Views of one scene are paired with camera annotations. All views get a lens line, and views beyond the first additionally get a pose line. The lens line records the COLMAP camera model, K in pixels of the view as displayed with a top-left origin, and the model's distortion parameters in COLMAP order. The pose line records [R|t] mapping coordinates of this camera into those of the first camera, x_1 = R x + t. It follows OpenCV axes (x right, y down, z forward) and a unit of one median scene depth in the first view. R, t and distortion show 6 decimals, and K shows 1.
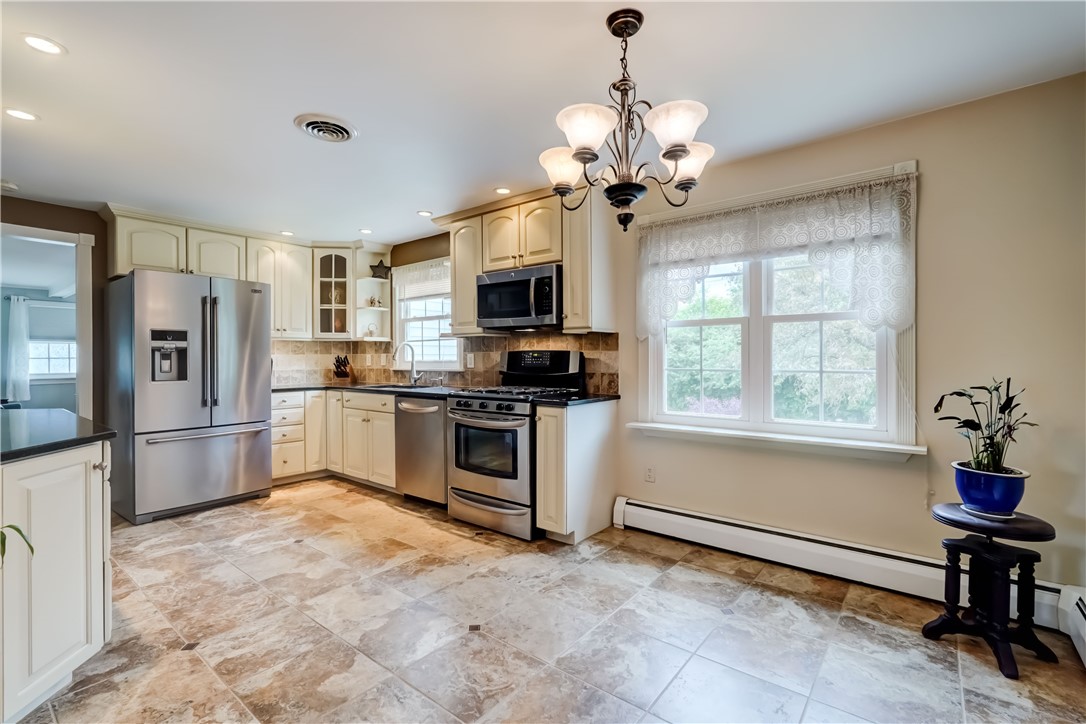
lens RADIAL K [[486.7, 0, 534.5], [0, 486.7, 361.8], [0, 0, 1]] dist [-0.012887, 0.007541]
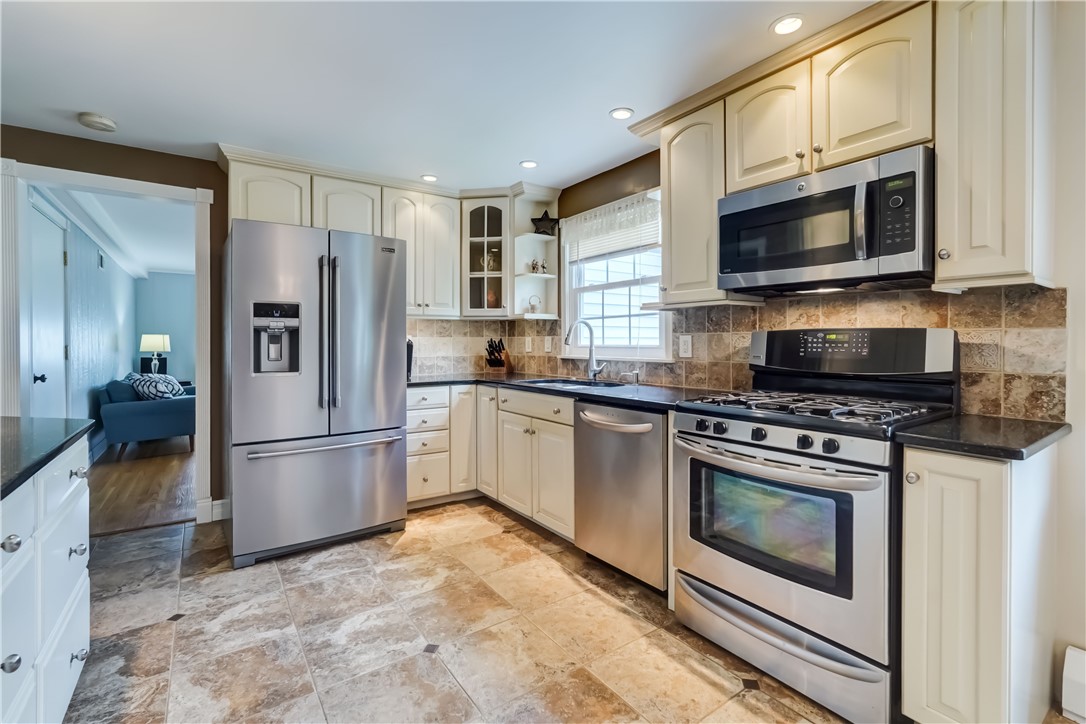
lens RADIAL K [[486.7, 0, 540.3], [0, 486.7, 345.2], [0, 0, 1]] dist [-0.012887, 0.007541]
pose [[0.961664, 0.003962, -0.274201, -0.186084], [-0.004365, 0.999990, -0.000861, -0.003227], [0.274195, 0.002024, 0.961672, 0.440275]]
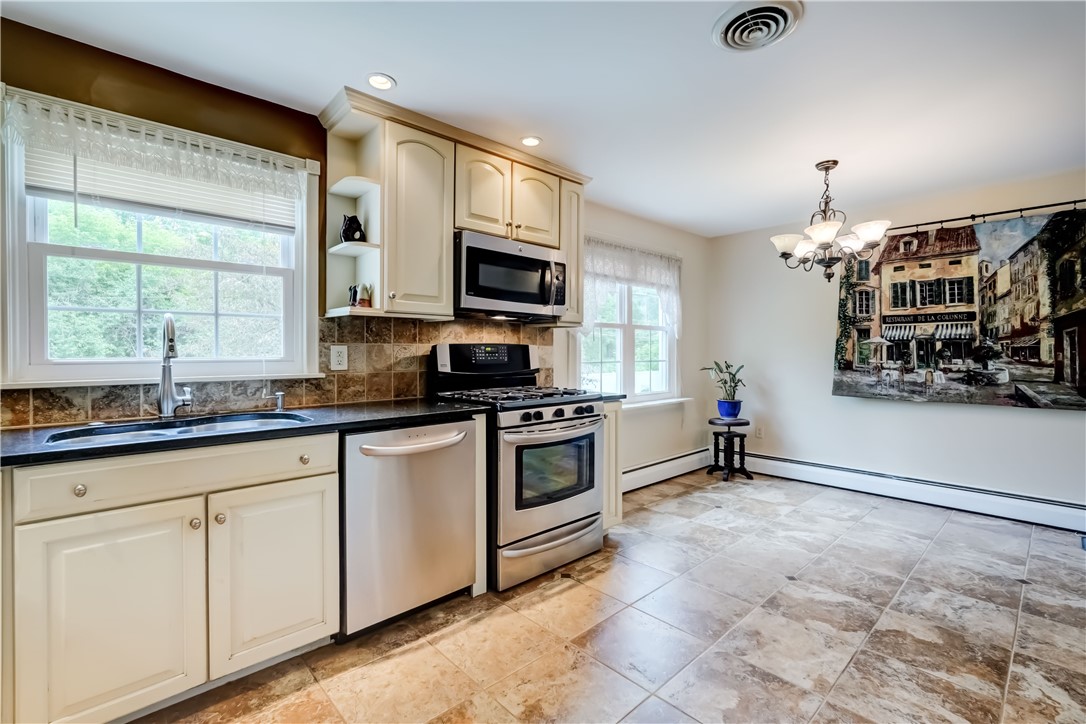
lens RADIAL K [[486.7, 0, 535.5], [0, 486.7, 356.4], [0, 0, 1]] dist [-0.012887, 0.007541]
pose [[0.147197, -0.008632, 0.989070, -0.884687], [0.007721, 0.999941, 0.007578, -0.008820], [-0.989077, 0.006521, 0.147255, 0.917155]]
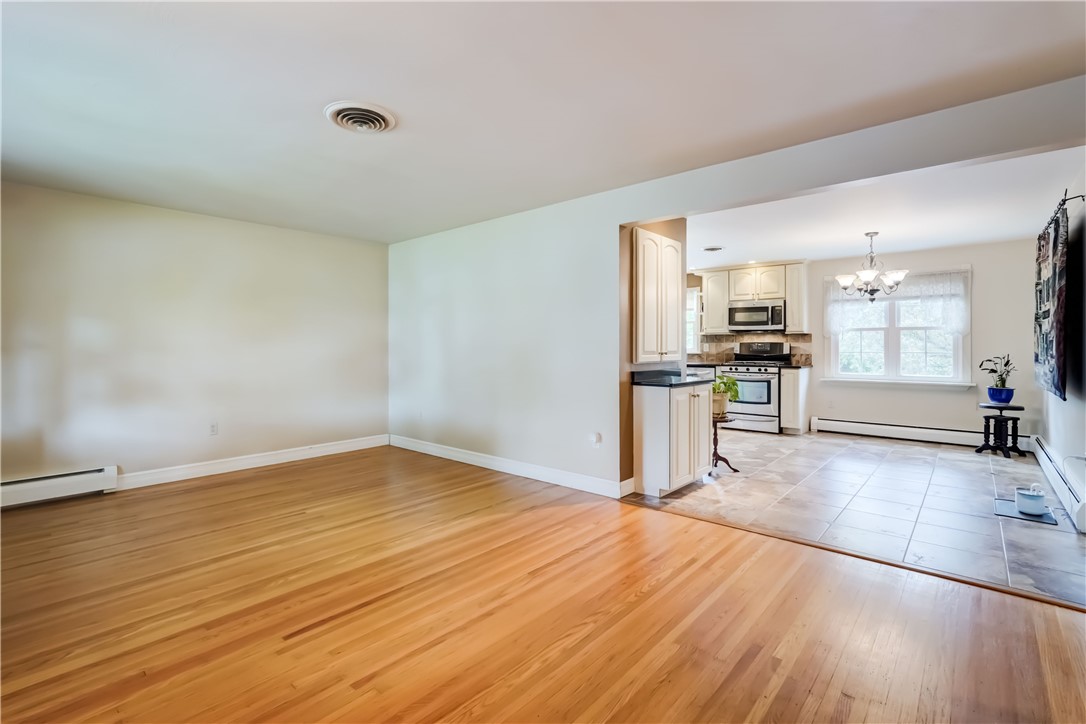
lens RADIAL K [[486.7, 0, 533.2], [0, 486.7, 348.1], [0, 0, 1]] dist [-0.012887, 0.007541]
pose [[0.998669, 0.004102, -0.051406, -0.893388], [-0.004494, 0.999962, -0.007511, 0.020028], [0.051373, 0.007732, 0.998650, -1.072580]]
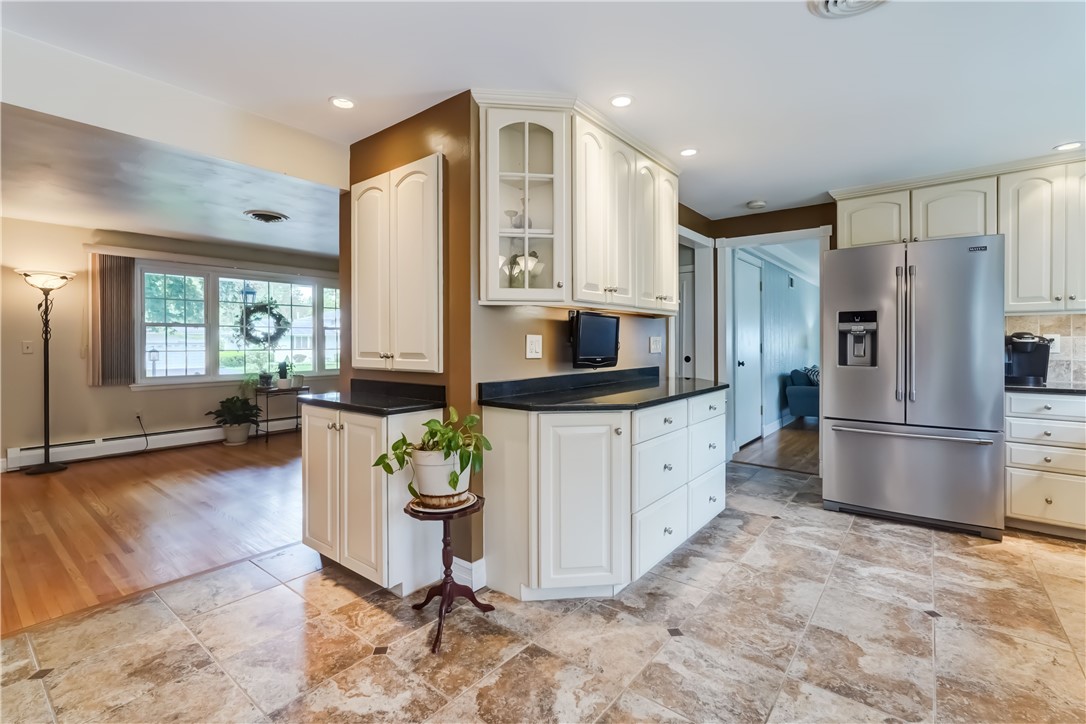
lens RADIAL K [[486.7, 0, 546.6], [0, 486.7, 341.6], [0, 0, 1]] dist [-0.012887, 0.007541]
pose [[0.020515, 0.003185, -0.999784, 0.163345], [-0.009471, 0.999951, 0.002992, -0.004030], [0.999745, 0.009407, 0.020544, 0.426084]]
